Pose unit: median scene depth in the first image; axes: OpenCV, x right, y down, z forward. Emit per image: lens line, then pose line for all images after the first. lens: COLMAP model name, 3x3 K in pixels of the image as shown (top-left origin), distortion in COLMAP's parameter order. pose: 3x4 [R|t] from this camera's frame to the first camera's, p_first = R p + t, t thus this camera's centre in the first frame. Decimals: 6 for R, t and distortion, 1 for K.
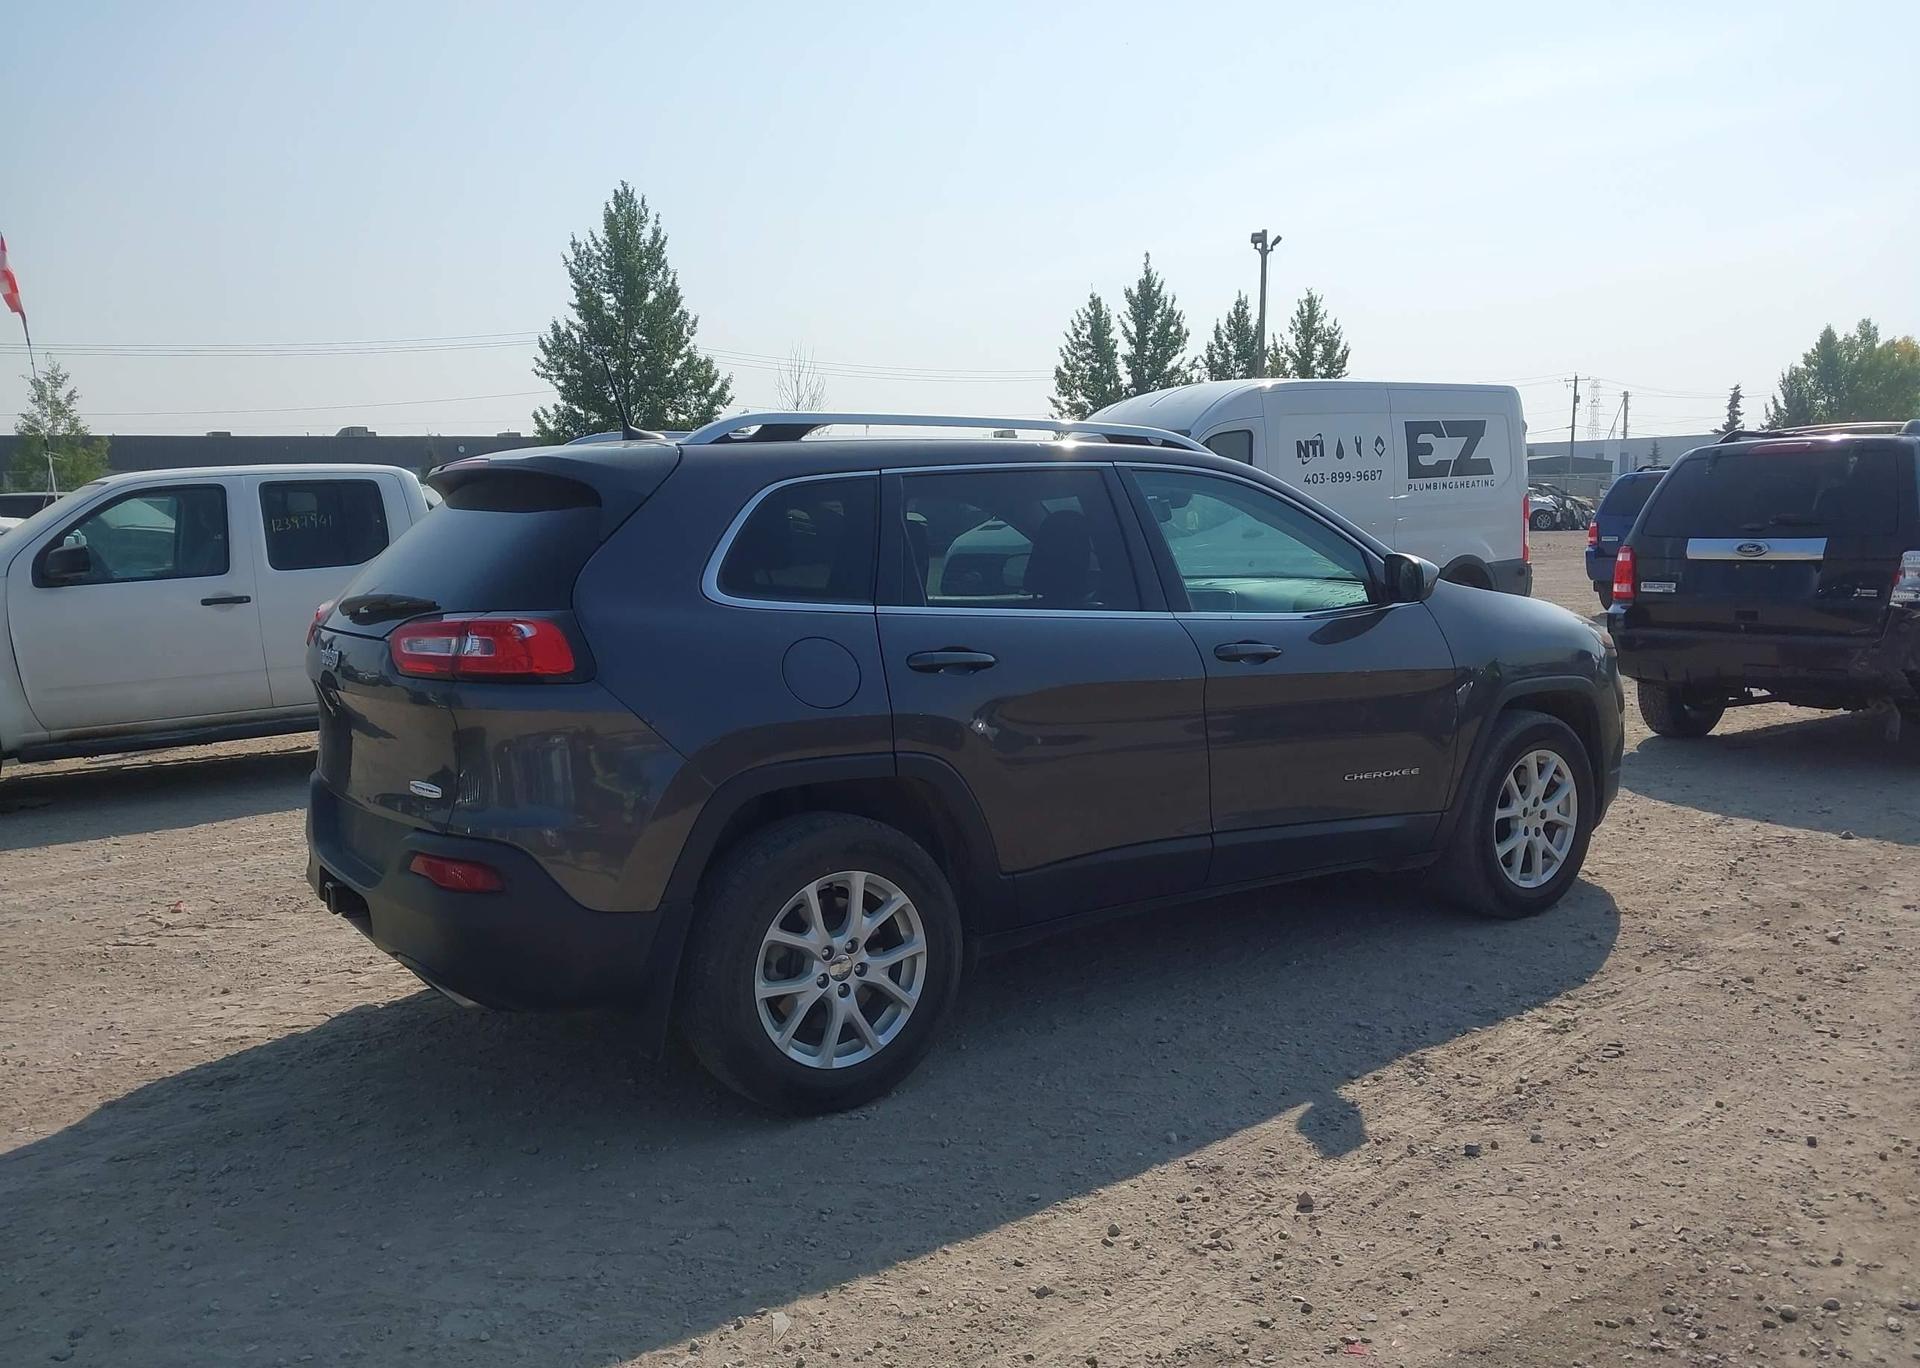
lens RADIAL K [[1549.3, 0, 957.3], [0, 1549.3, 757.6], [0, 0, 1]] dist [0.069926, -0.120328]
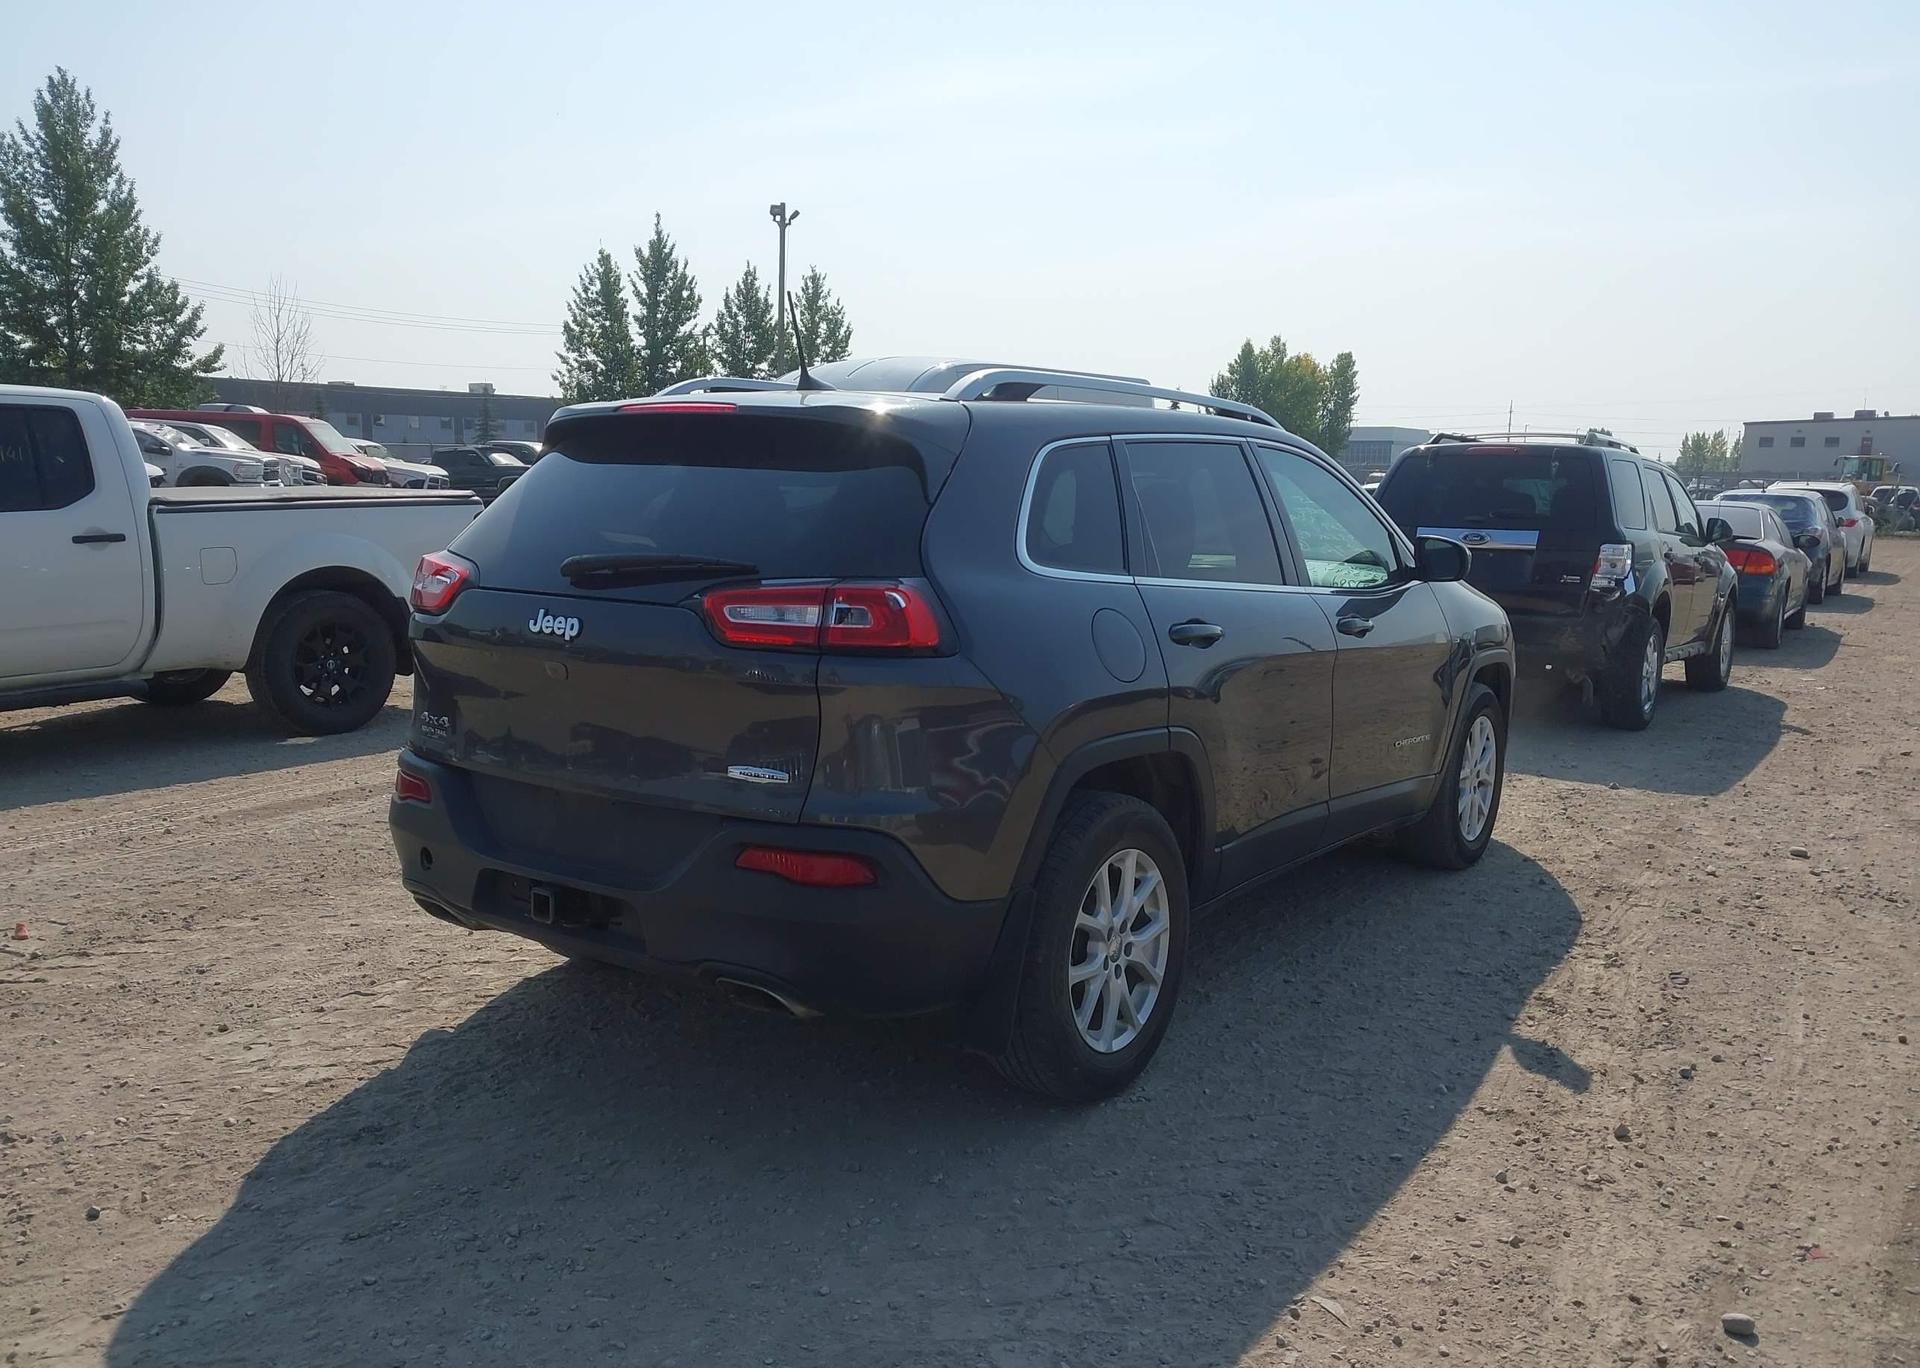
lens RADIAL K [[1547.3, 0, 952.4], [0, 1547.3, 770.8], [0, 0, 1]] dist [0.037572, -0.049360]
pose [[0.936092, -0.024731, 0.350885, -0.064198], [0.015062, 0.999429, 0.030260, -0.000893], [-0.351433, -0.023041, 0.935930, 0.016198]]
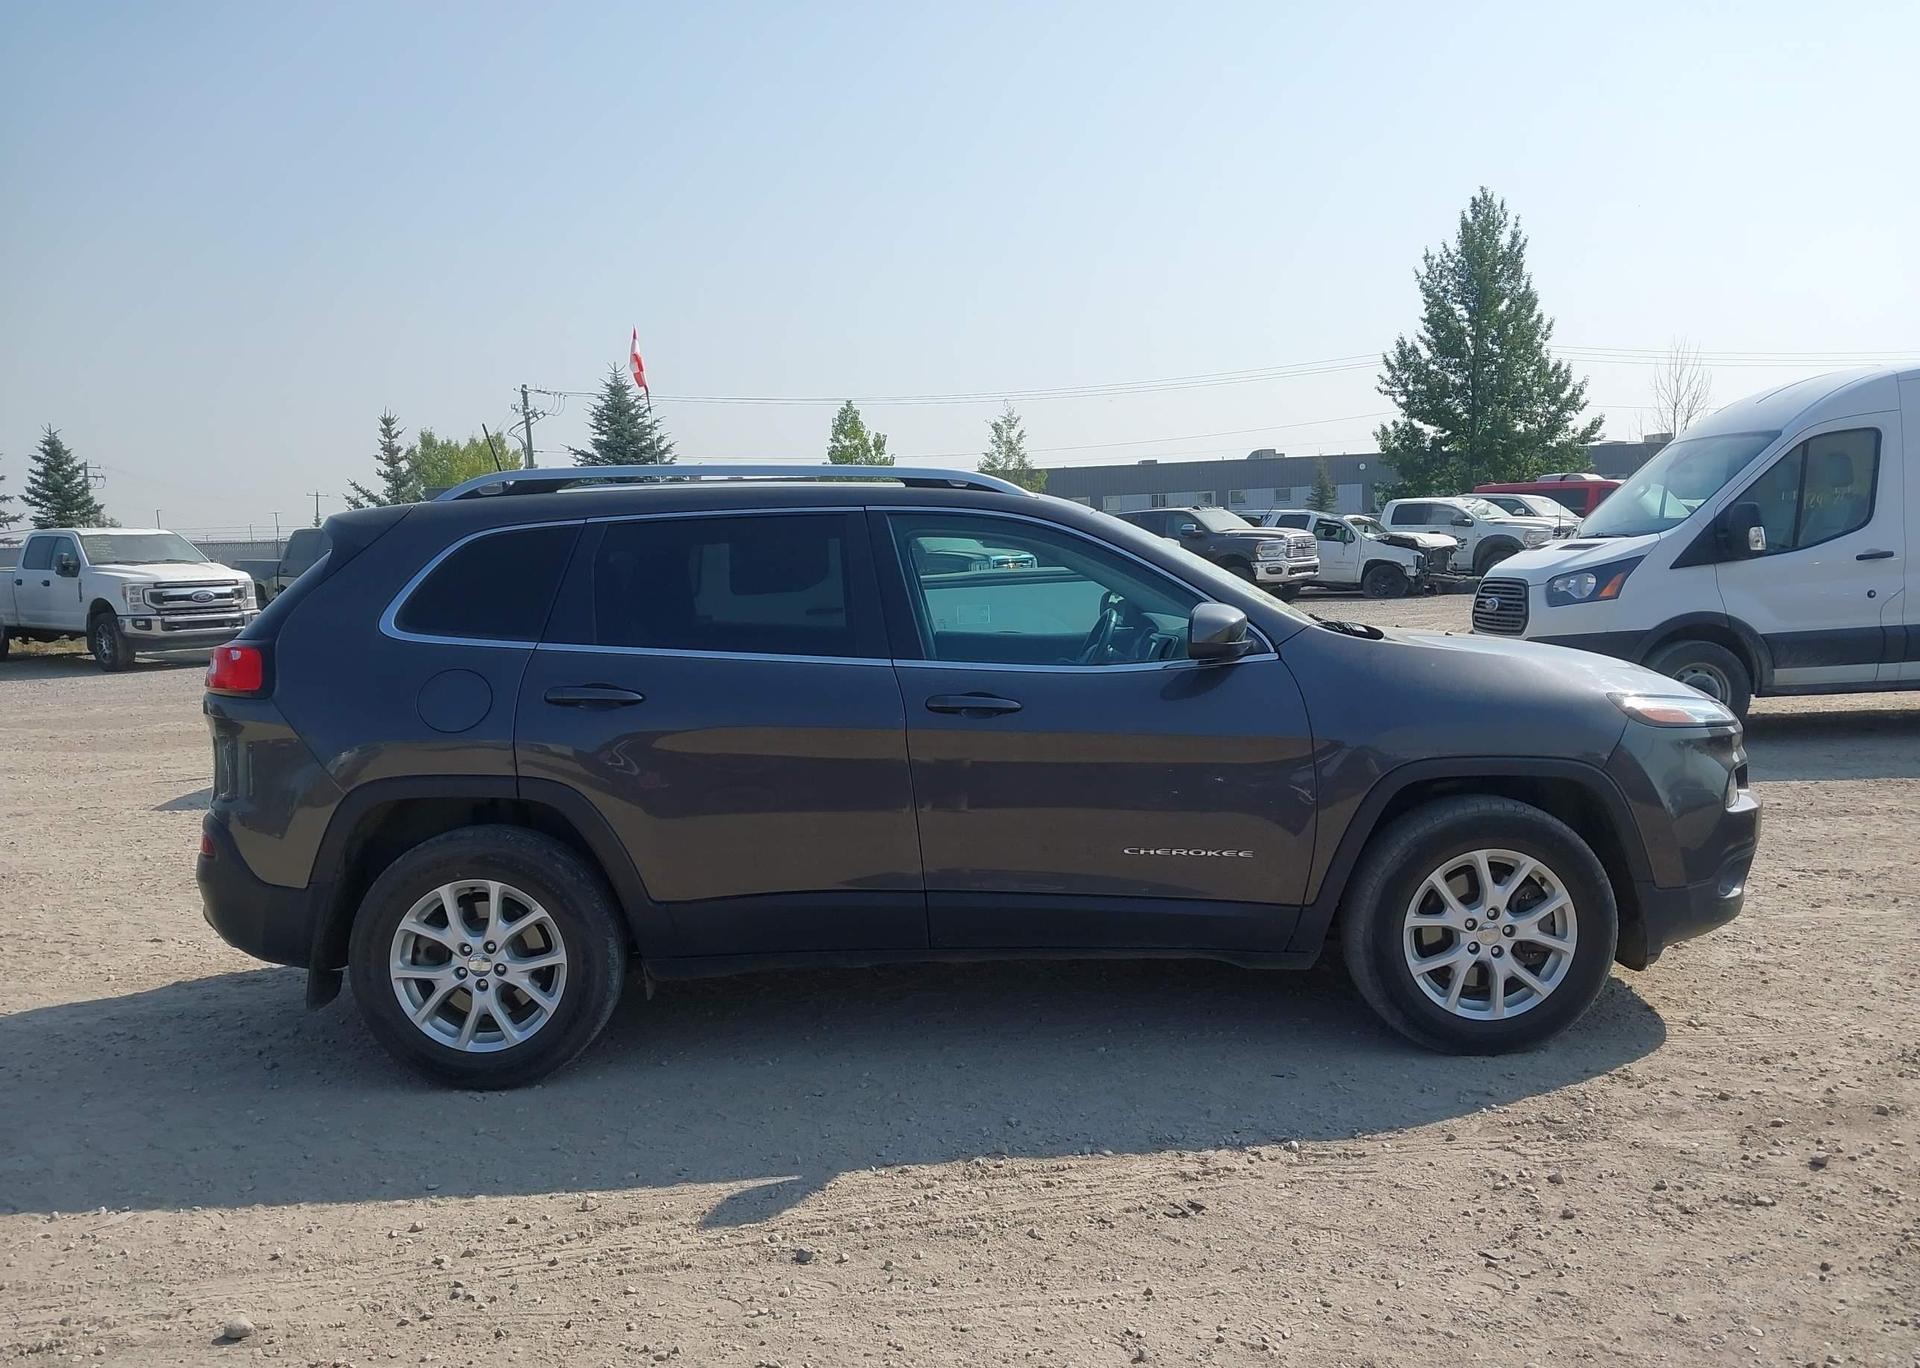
lens RADIAL K [[1575.2, 0, 945.5], [0, 1575.2, 727.5], [0, 0, 1]] dist [0.013210, 0.013888]
pose [[0.808452, 0.060488, -0.585446, 0.108494], [-0.077180, 0.997011, -0.003569, -0.007435], [0.583480, 0.048070, 0.810704, 0.032148]]
